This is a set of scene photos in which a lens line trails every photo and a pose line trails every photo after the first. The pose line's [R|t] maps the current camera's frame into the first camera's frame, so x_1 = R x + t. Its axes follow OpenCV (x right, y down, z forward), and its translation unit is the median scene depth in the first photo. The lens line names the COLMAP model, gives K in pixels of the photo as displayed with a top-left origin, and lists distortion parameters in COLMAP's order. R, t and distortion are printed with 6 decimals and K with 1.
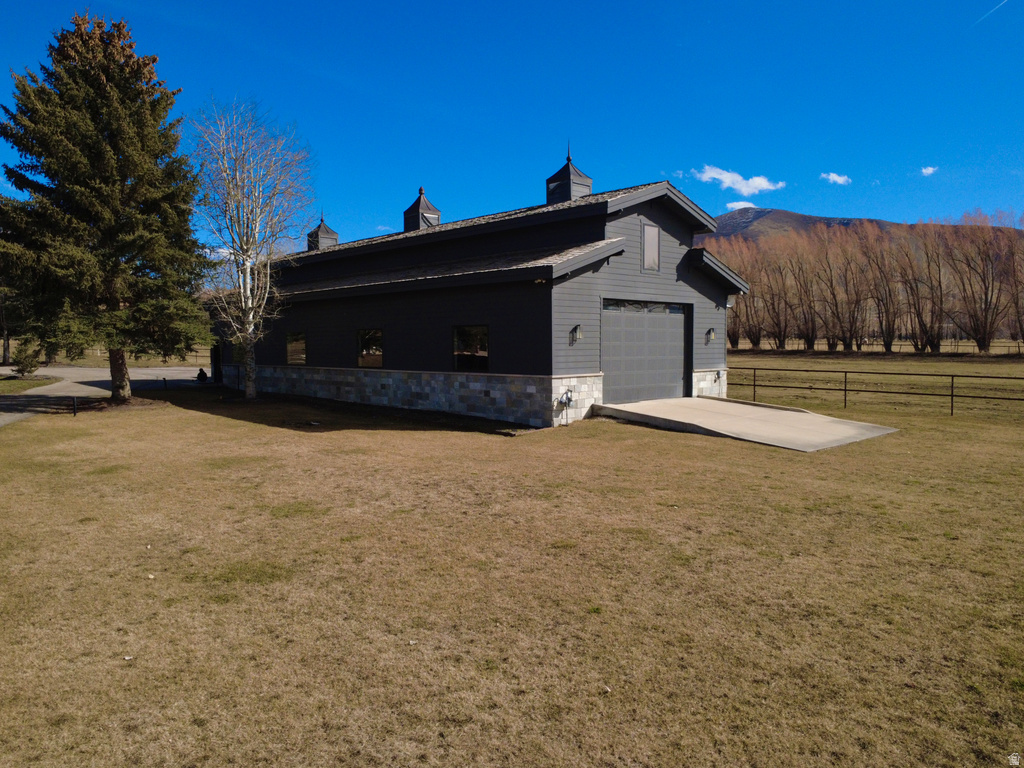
lens RADIAL K [[740.9, 0, 511.7], [0, 740.9, 383.1], [0, 0, 1]] dist [-0.002703, -0.002504]
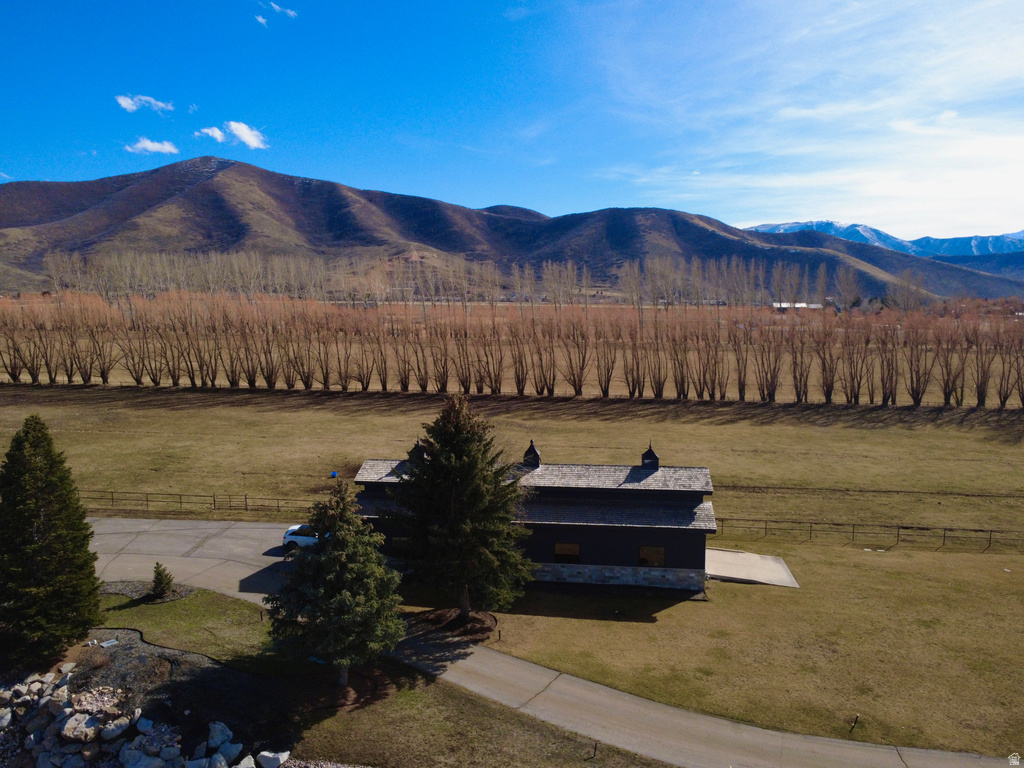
lens RADIAL K [[740.9, 0, 509.1], [0, 740.9, 390.2], [0, 0, 1]] dist [-0.002703, -0.002504]
pose [[0.766172, -0.081938, 0.637391, -1.579710], [0.030348, 0.995345, 0.091475, -0.682550], [-0.641919, -0.050742, 0.765092, -0.329358]]
